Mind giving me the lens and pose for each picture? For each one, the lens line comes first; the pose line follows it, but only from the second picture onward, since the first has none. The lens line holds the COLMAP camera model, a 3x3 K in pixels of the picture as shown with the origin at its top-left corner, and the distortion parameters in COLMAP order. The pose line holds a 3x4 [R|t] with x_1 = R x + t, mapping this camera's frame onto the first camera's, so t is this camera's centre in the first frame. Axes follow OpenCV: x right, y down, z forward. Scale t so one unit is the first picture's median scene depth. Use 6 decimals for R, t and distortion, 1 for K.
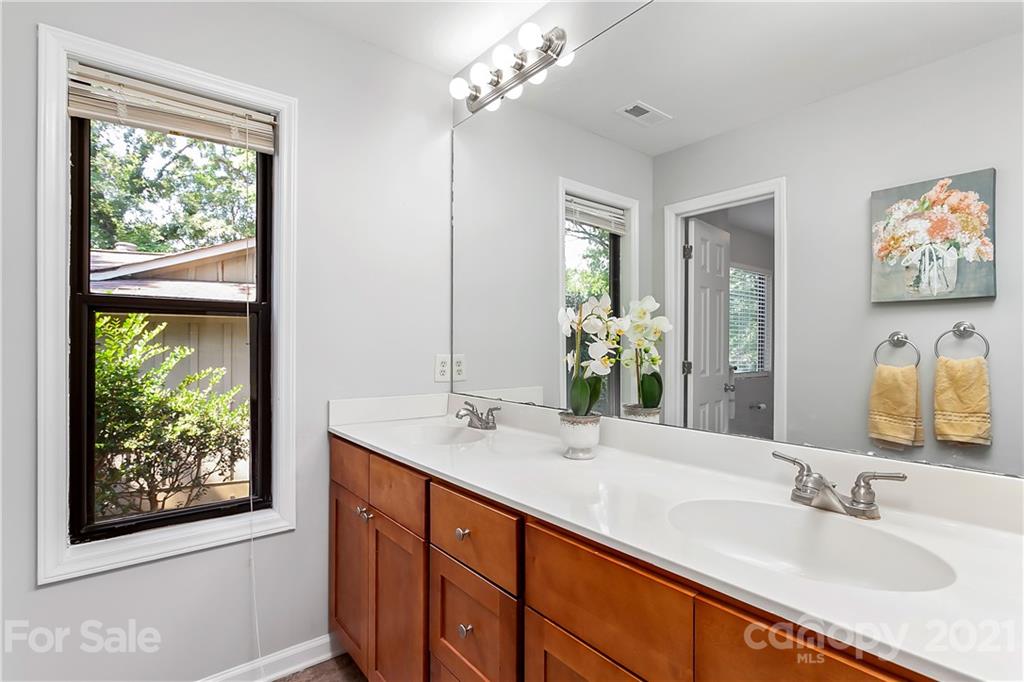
lens RADIAL K [[498.3, 0, 512.0], [0, 498.3, 341.0], [0, 0, 1]] dist [-0.000956, -0.000546]
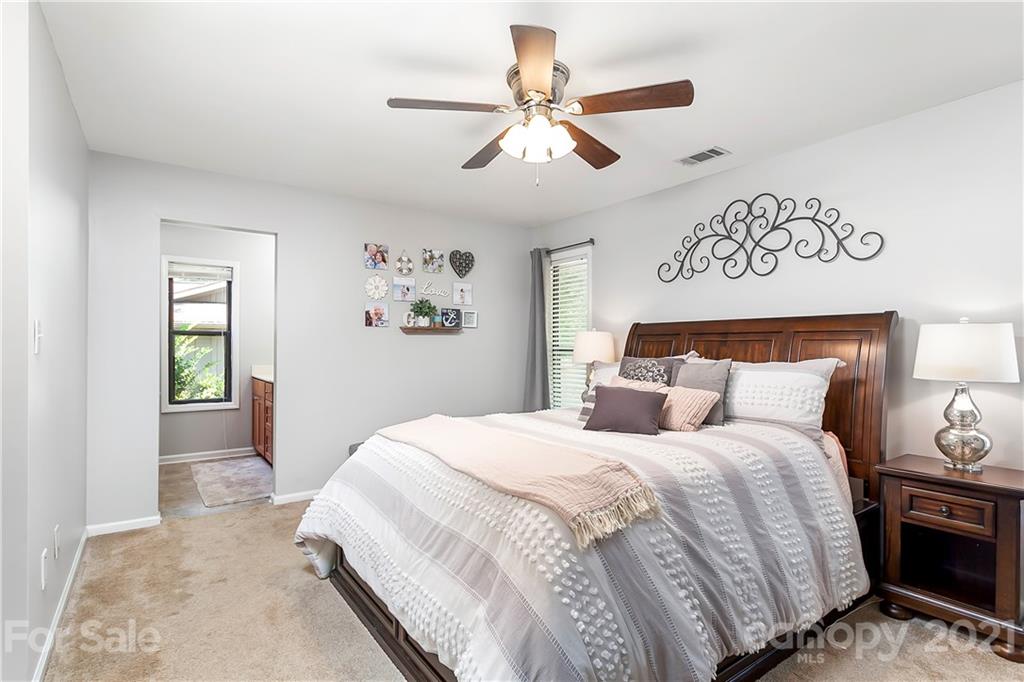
lens RADIAL K [[498.3, 0, 512.0], [0, 498.3, 341.0], [0, 0, 1]] dist [-0.000956, -0.000546]
pose [[0.999008, -0.000203, -0.044533, 1.300998], [-0.000124, 0.999973, -0.007339, 0.001997], [0.044533, 0.007338, 0.998981, -1.857906]]
